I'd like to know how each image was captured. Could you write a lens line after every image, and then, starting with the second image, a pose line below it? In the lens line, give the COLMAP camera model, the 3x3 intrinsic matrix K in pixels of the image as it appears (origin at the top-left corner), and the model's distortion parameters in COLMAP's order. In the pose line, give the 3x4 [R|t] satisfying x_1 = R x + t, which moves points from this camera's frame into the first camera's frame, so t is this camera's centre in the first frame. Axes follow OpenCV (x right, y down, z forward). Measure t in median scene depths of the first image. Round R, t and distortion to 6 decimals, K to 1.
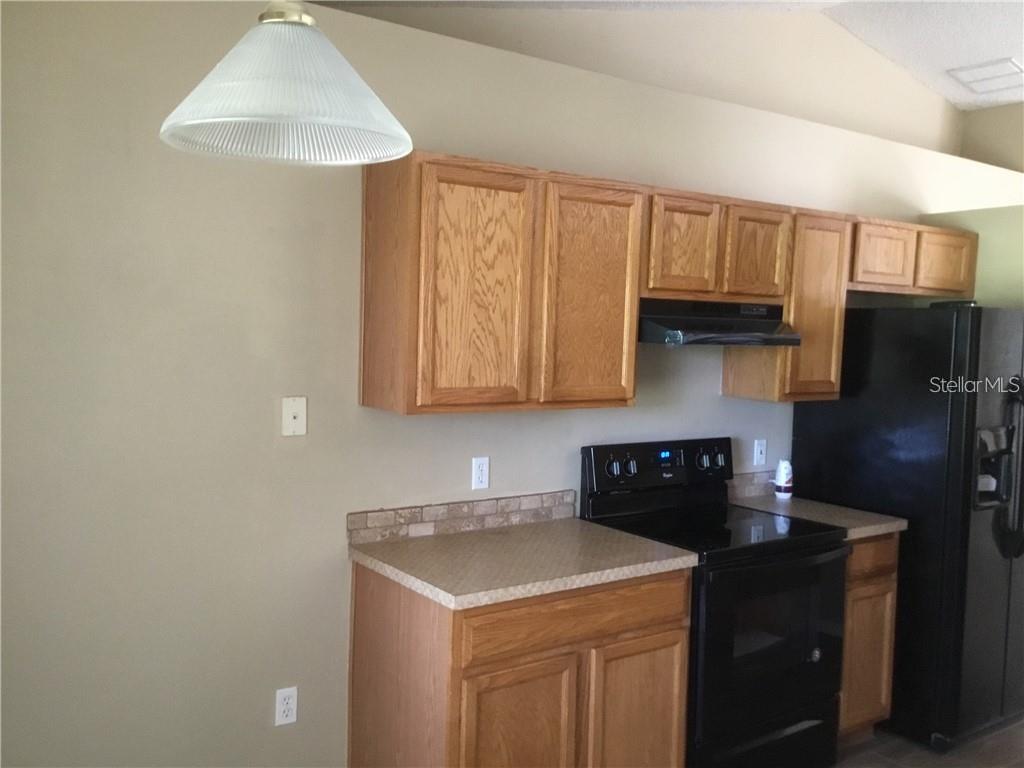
lens RADIAL K [[930.0, 0, 512.0], [0, 930.0, 384.0], [0, 0, 1]] dist [0.151749, -0.297819]
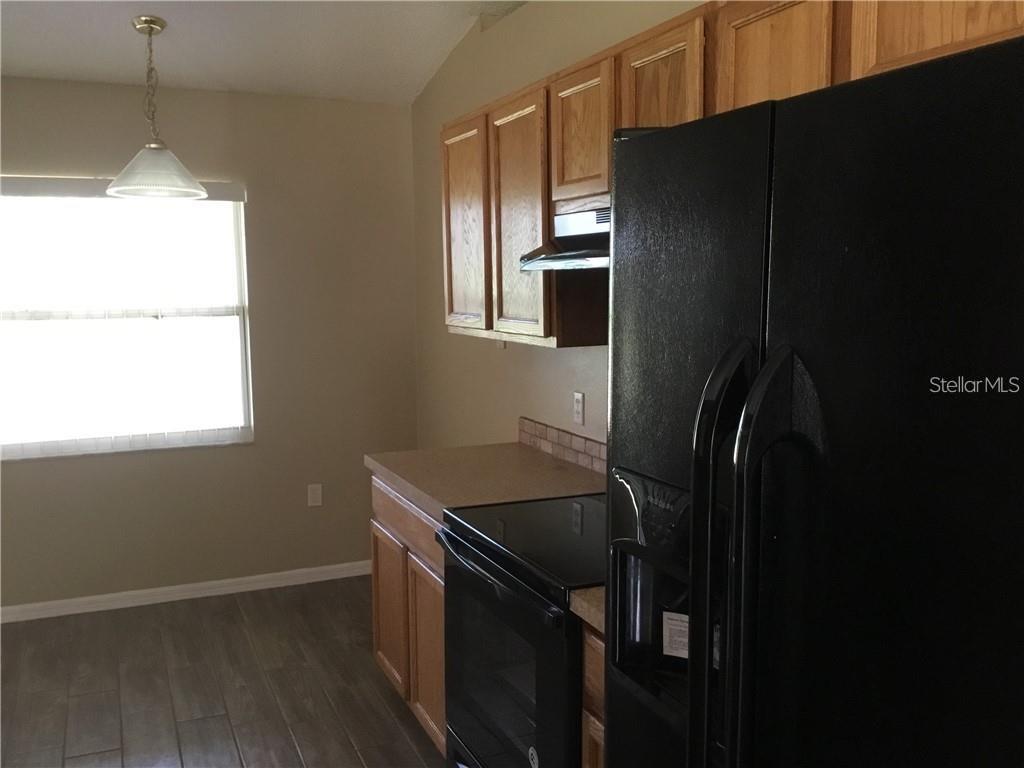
lens RADIAL K [[930.0, 0, 512.0], [0, 930.0, 384.0], [0, 0, 1]] dist [0.151749, -0.297819]
pose [[-0.209011, 0.077401, -0.974845, 0.952748], [-0.065559, 0.993511, 0.092939, -0.017938], [0.975713, 0.083335, -0.202581, 1.132998]]
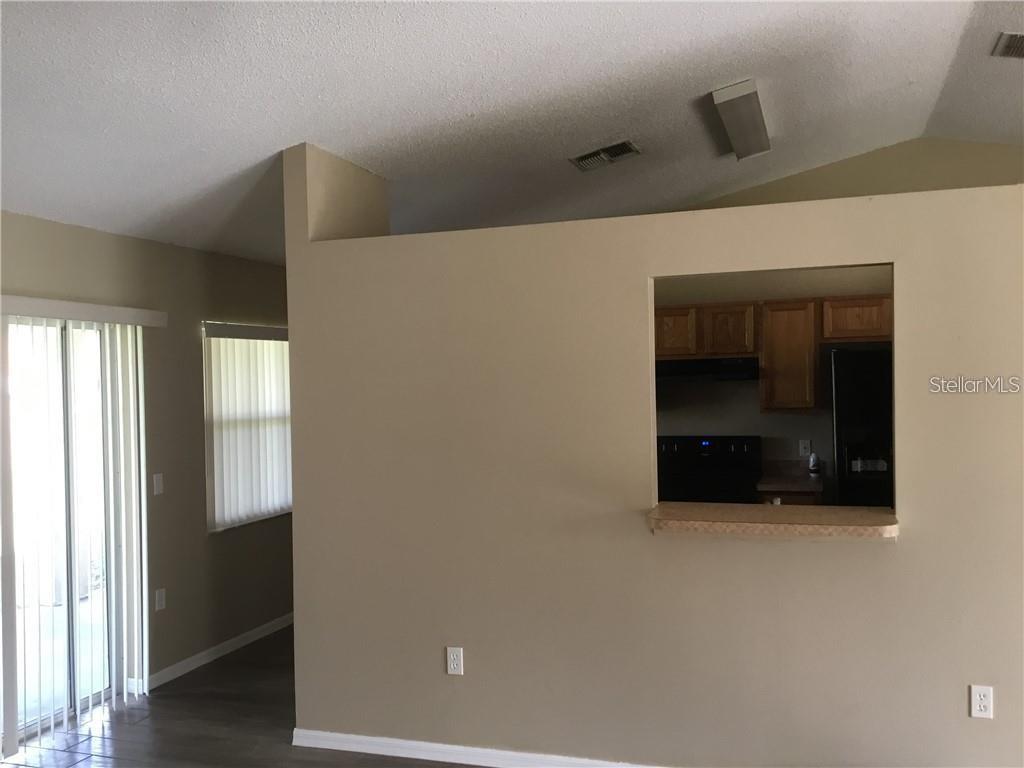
lens RADIAL K [[930.0, 0, 512.0], [0, 930.0, 384.0], [0, 0, 1]] dist [0.151749, -0.297819]
pose [[0.580789, -0.045031, -0.812808, 1.638288], [-0.008931, 0.998056, -0.061676, 0.087182], [0.814005, 0.043080, 0.579258, -0.418666]]
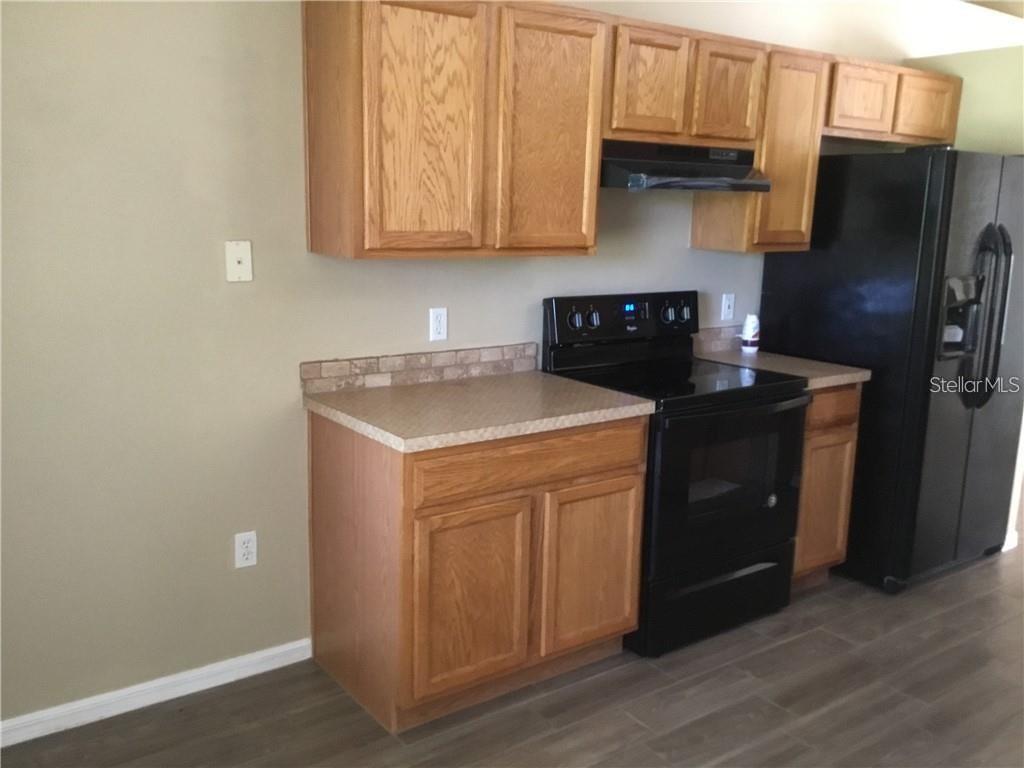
lens RADIAL K [[930.0, 0, 512.0], [0, 930.0, 384.0], [0, 0, 1]] dist [0.151749, -0.297819]
pose [[0.999920, -0.005250, 0.011548, 0.032078], [0.003672, 0.991156, 0.132650, 0.027952], [-0.012143, -0.132597, 0.991096, 0.017083]]
